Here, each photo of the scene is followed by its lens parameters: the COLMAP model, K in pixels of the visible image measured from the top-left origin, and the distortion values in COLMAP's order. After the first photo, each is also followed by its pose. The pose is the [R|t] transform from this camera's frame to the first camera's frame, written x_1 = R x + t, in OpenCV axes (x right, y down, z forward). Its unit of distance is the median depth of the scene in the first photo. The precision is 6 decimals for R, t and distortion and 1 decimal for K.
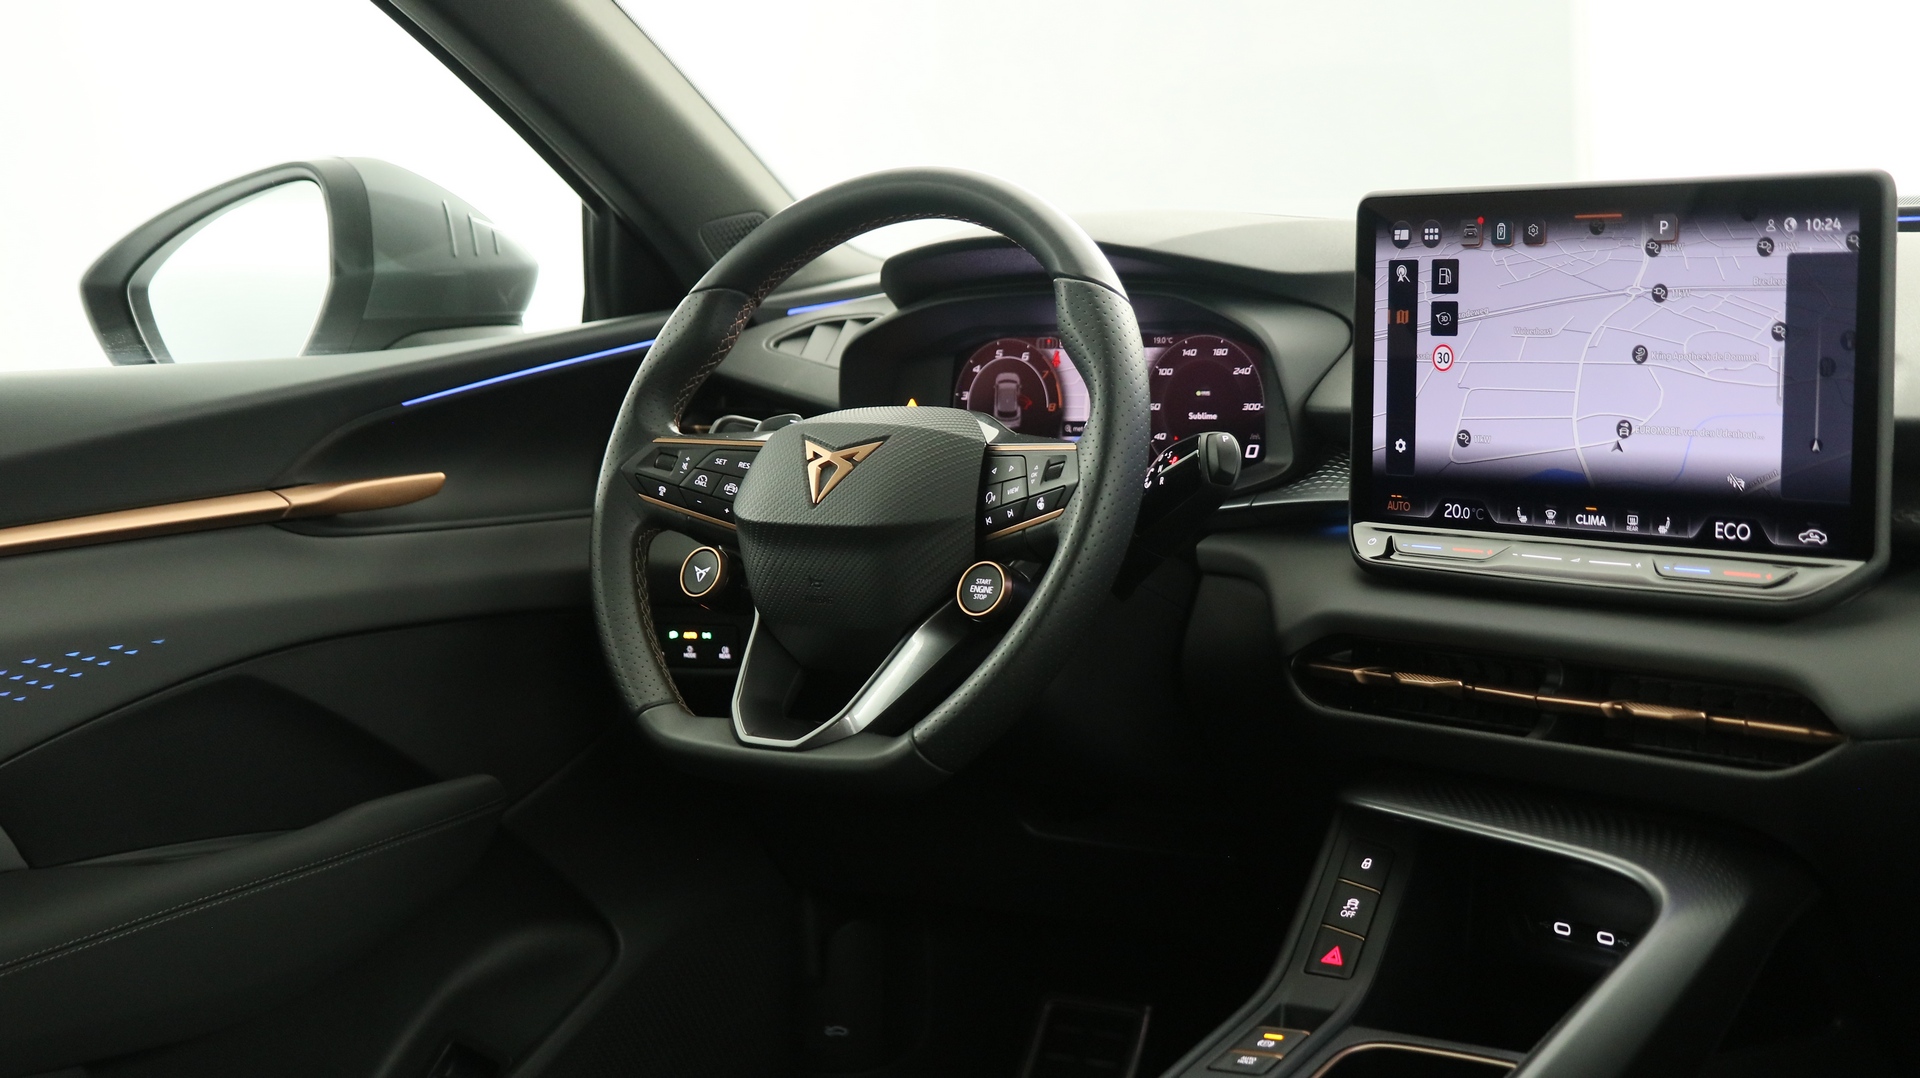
lens RADIAL K [[2646.3, 0, 968.7], [0, 2646.3, 559.4], [0, 0, 1]] dist [0.011585, 0.000000]
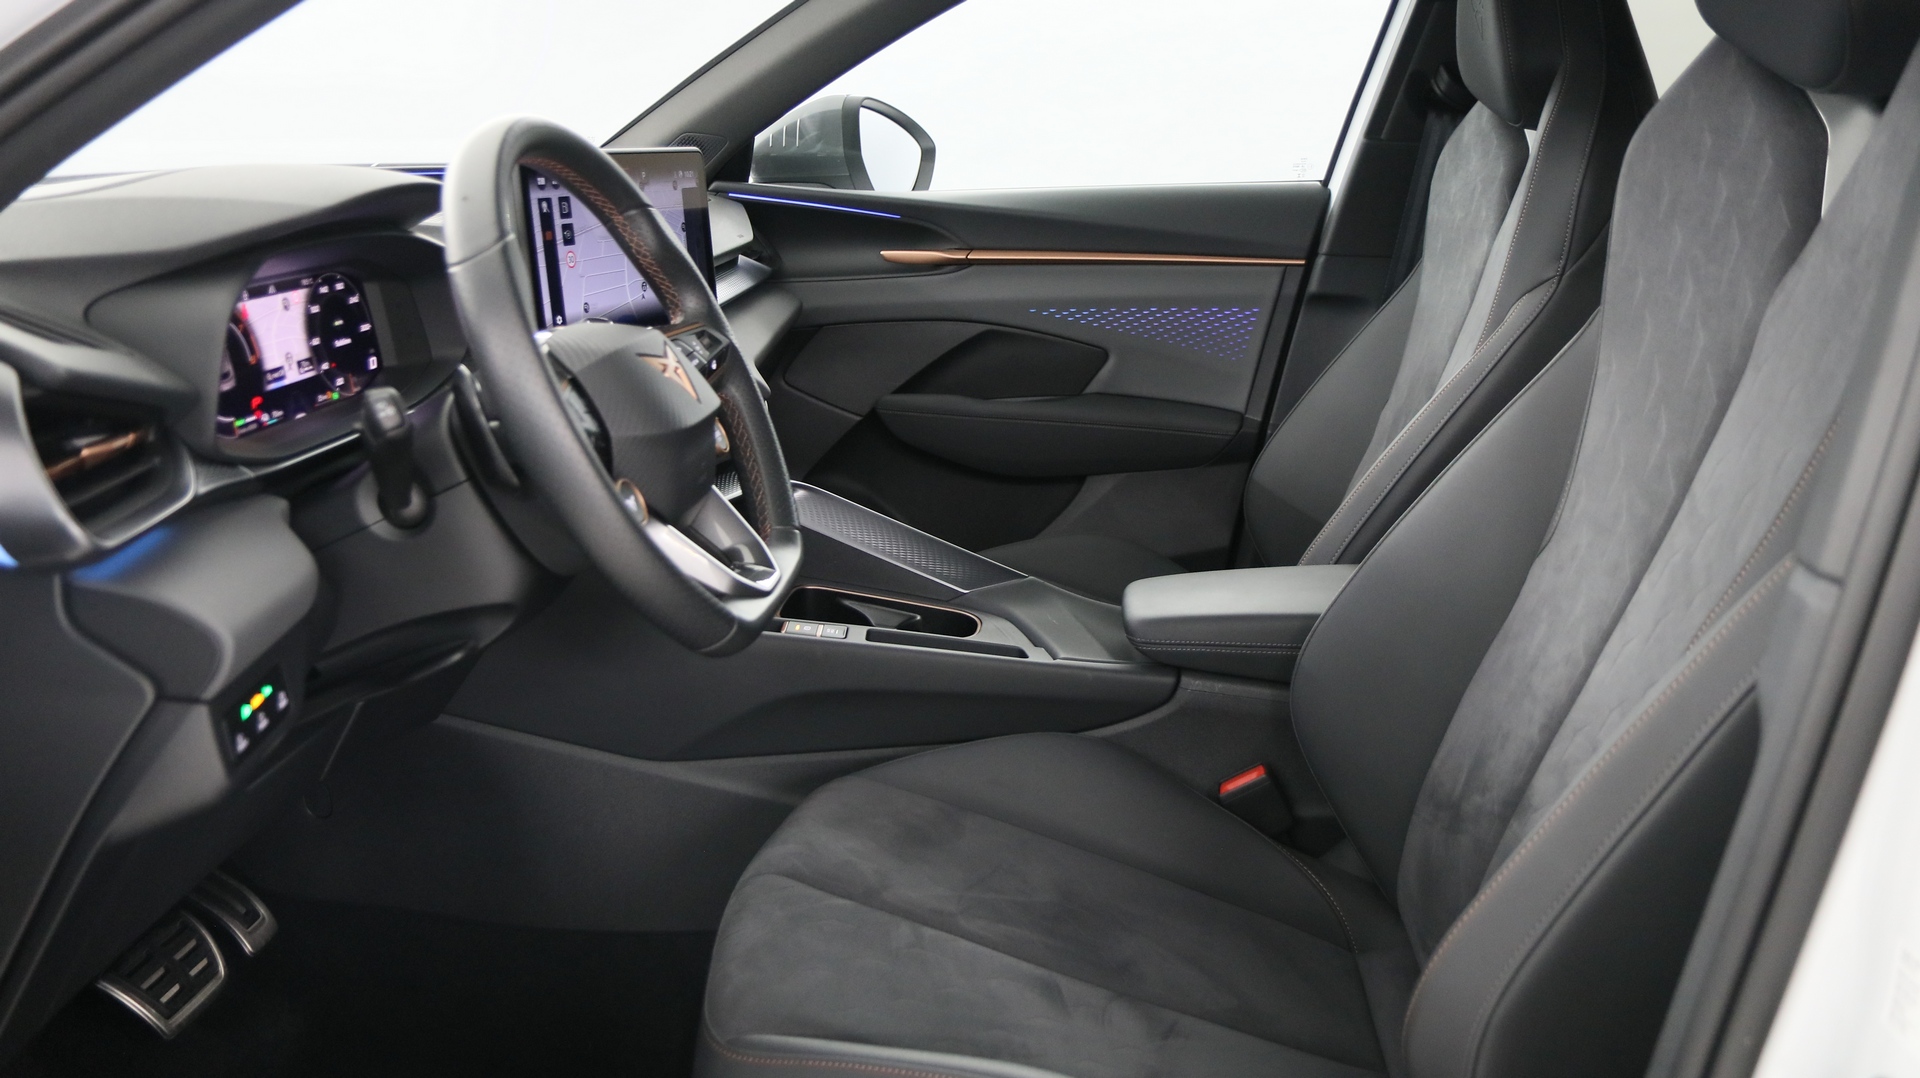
lens RADIAL K [[1443.3, 0, 952.9], [0, 1443.3, 557.8], [0, 0, 1]] dist [-0.025750, 0.020767]
pose [[-0.524133, -0.199802, 0.827867, -0.684525], [0.130230, 0.941853, 0.309762, -0.143314], [-0.841620, 0.270170, -0.467636, 1.241138]]
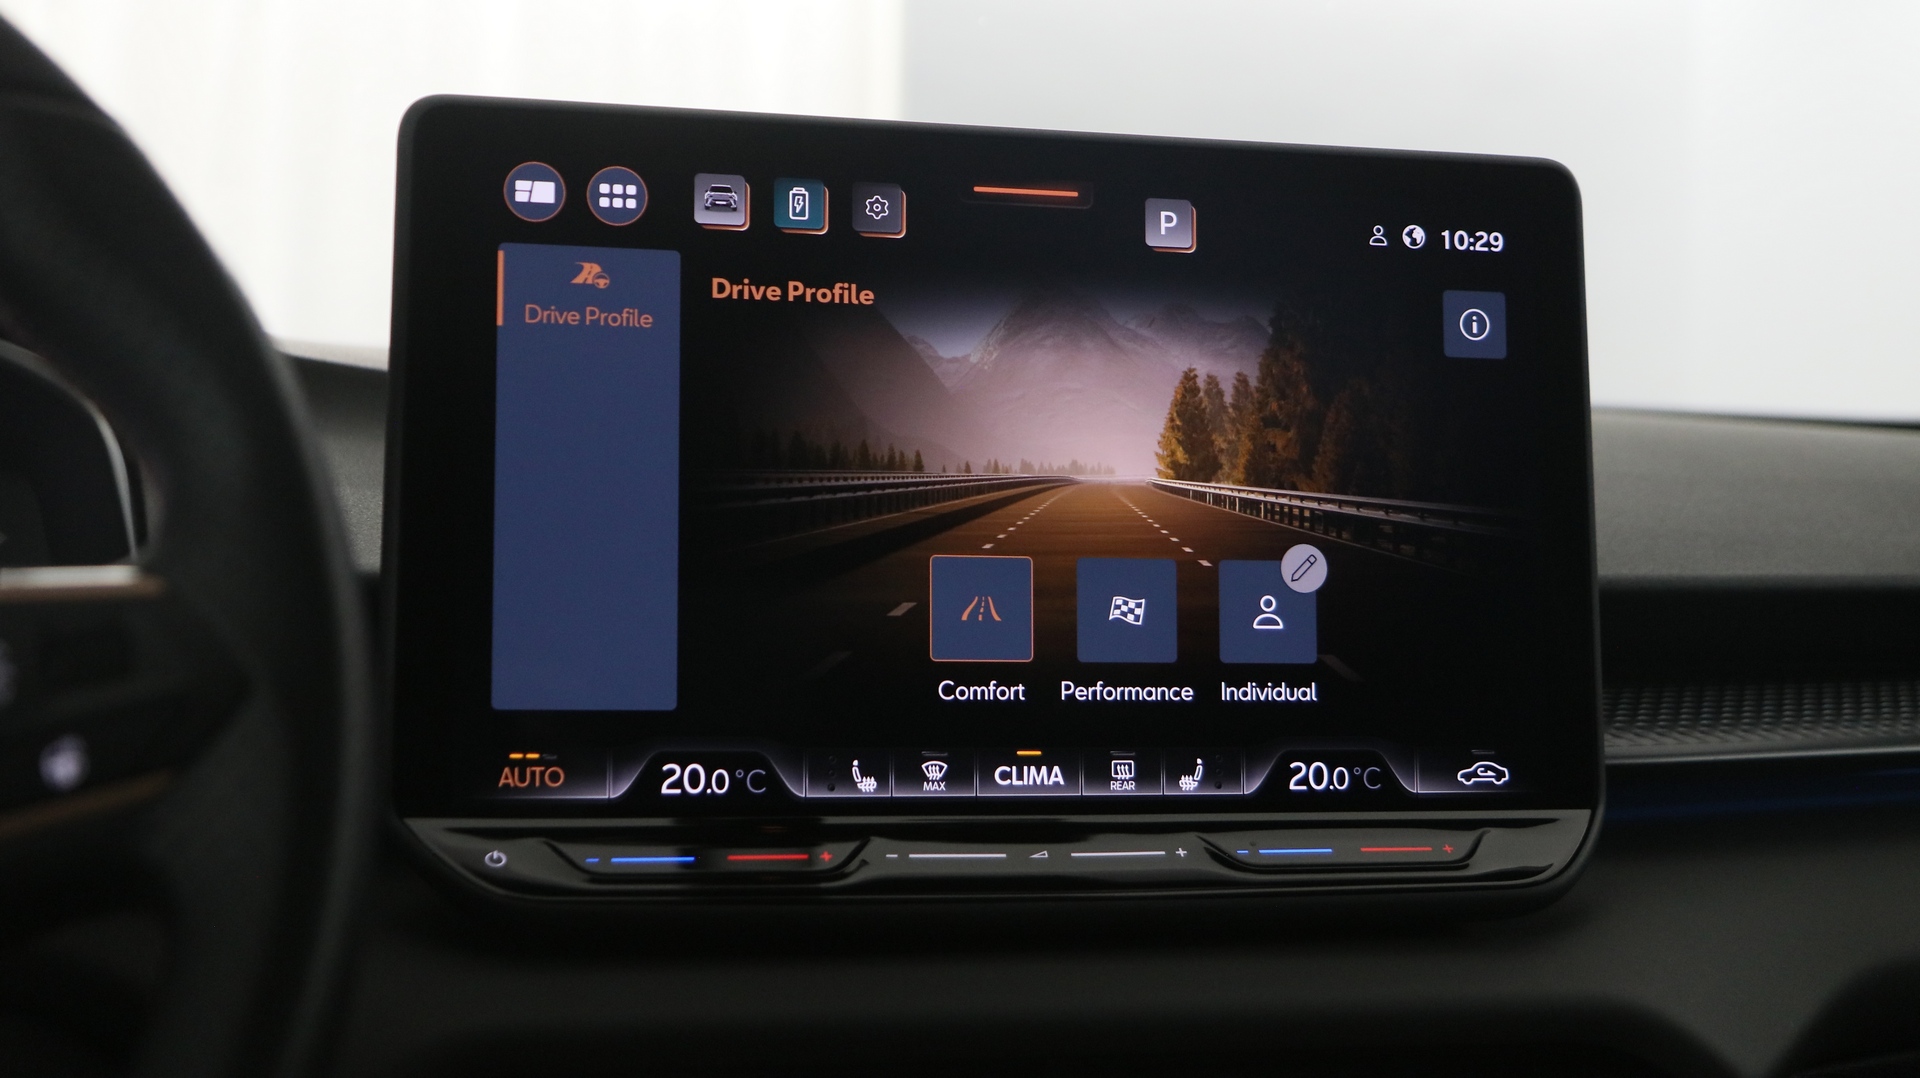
lens RADIAL K [[2411.0, 0, 967.9], [0, 2411.0, 536.5], [0, 0, 1]] dist [-0.038433, 0.000000]
pose [[0.460198, 0.074761, 0.884663, -0.170771], [0.084301, 0.988266, -0.127369, -0.002141], [-0.883805, 0.133193, 0.448495, 0.748019]]
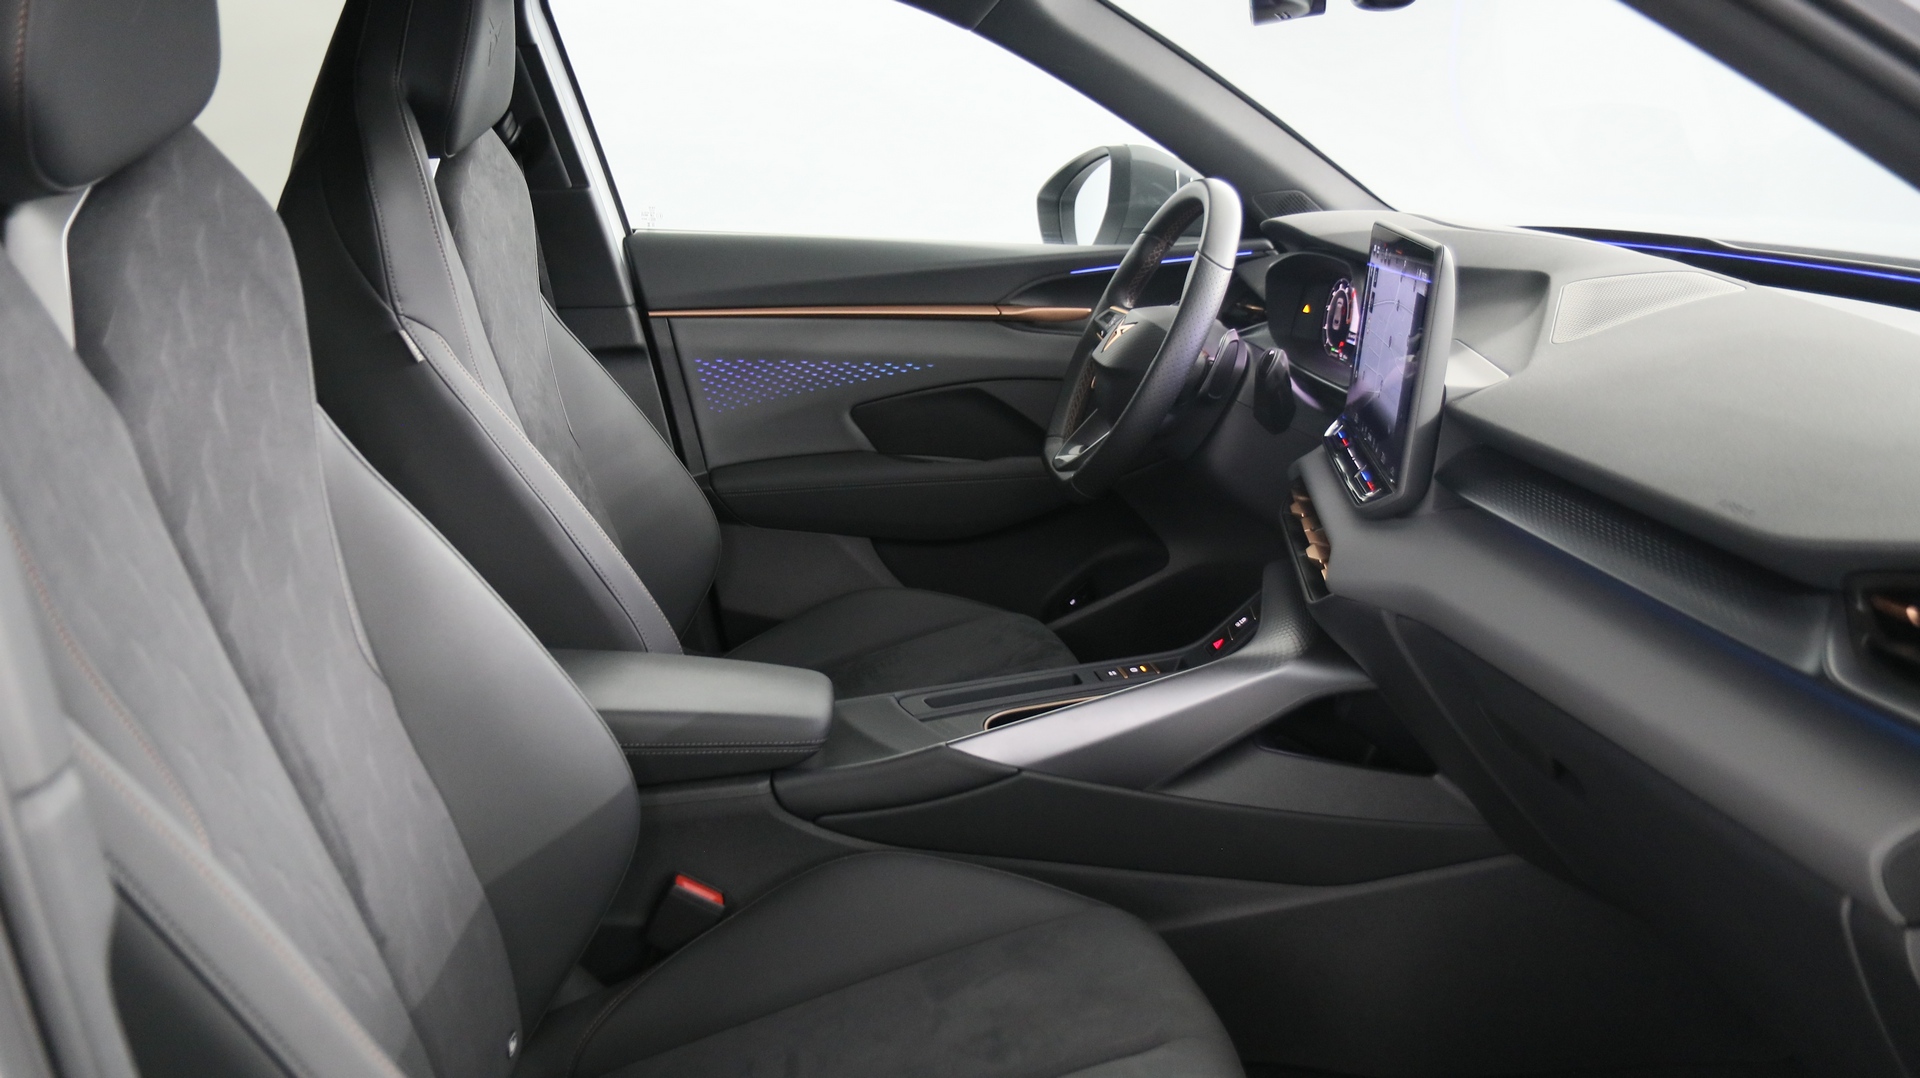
lens RADIAL K [[1443.3, 0, 956.3], [0, 1443.3, 547.5], [0, 0, 1]] dist [-0.025750, 0.020767]
pose [[0.673287, 0.258223, -0.692824, 0.654940], [-0.142326, 0.964771, 0.221268, -0.103251], [0.725554, -0.050370, 0.686320, 0.179727]]
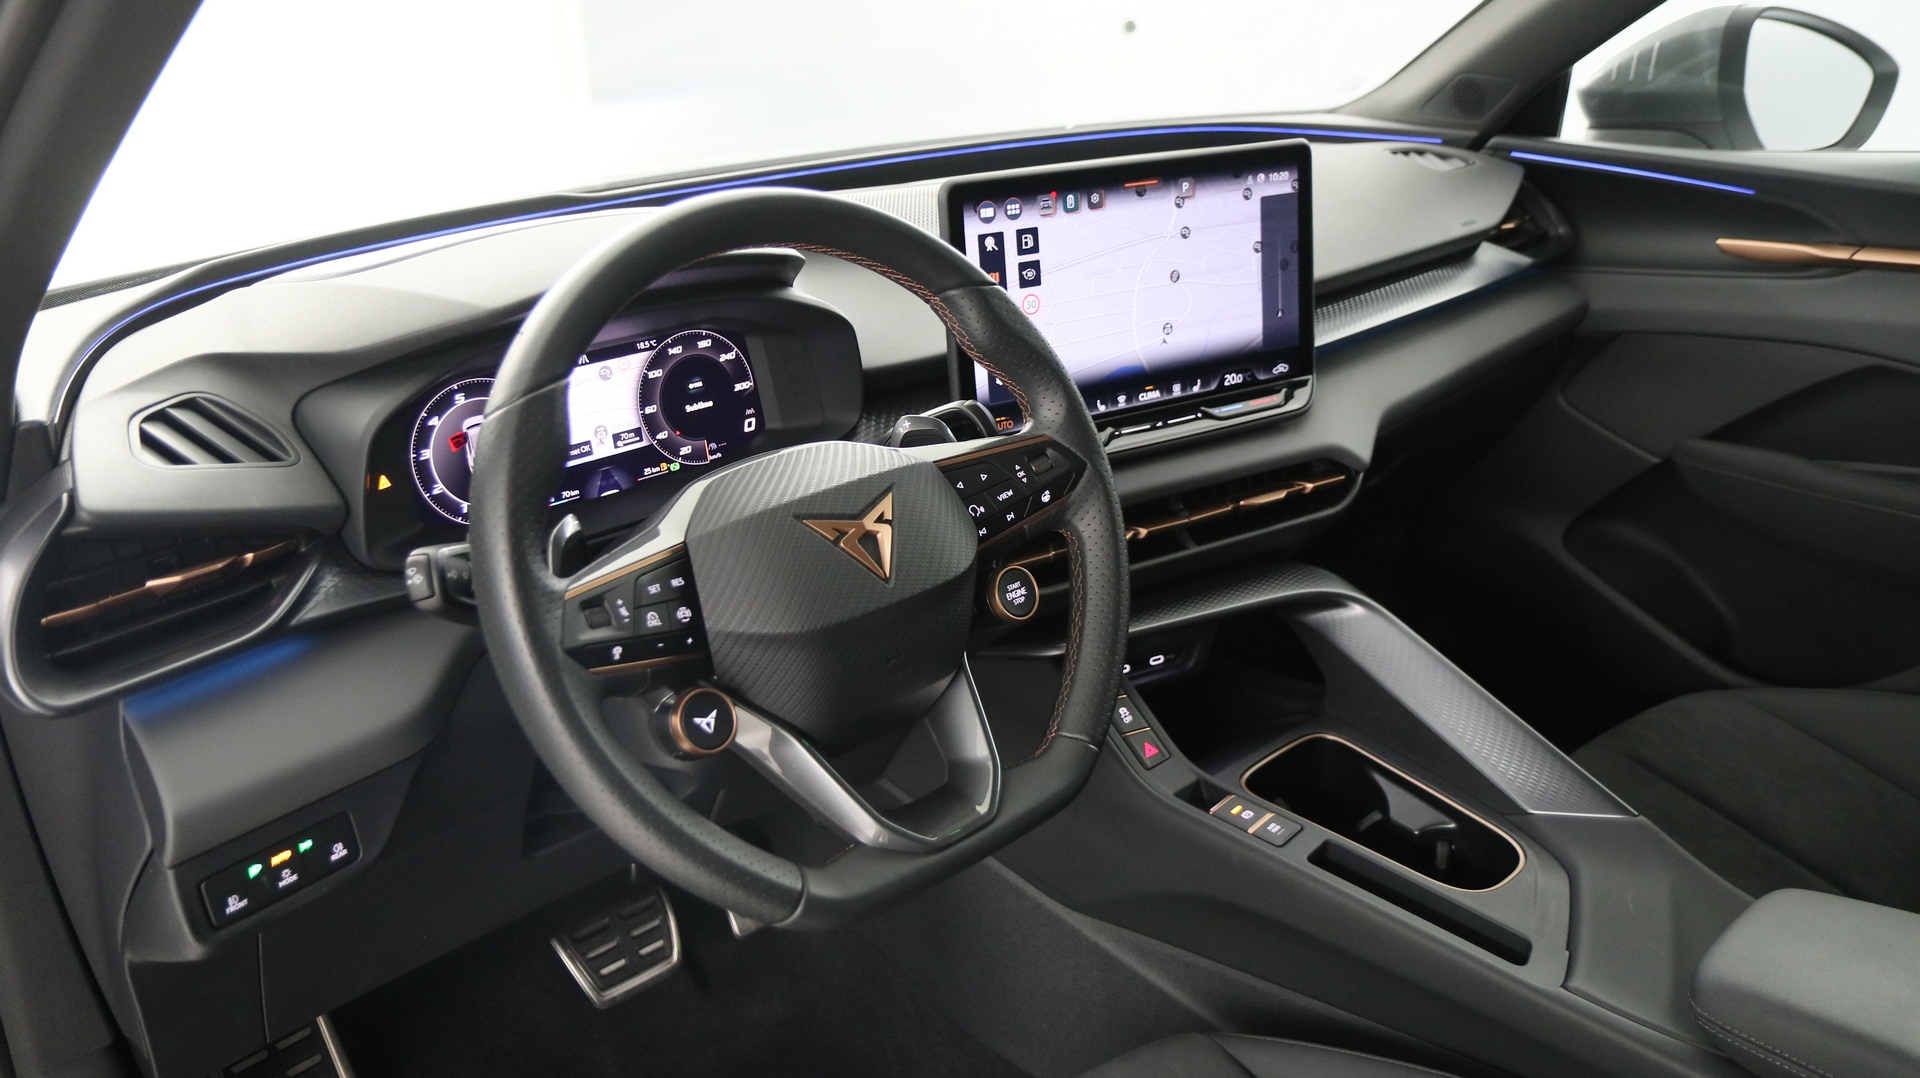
lens RADIAL K [[1443.3, 0, 953.7], [0, 1443.3, 542.7], [0, 0, 1]] dist [-0.025750, 0.020767]
pose [[0.189995, -0.314513, 0.930045, -0.513859], [0.168170, 0.943725, 0.284784, -0.170972], [-0.967275, 0.102299, 0.232195, 0.871033]]
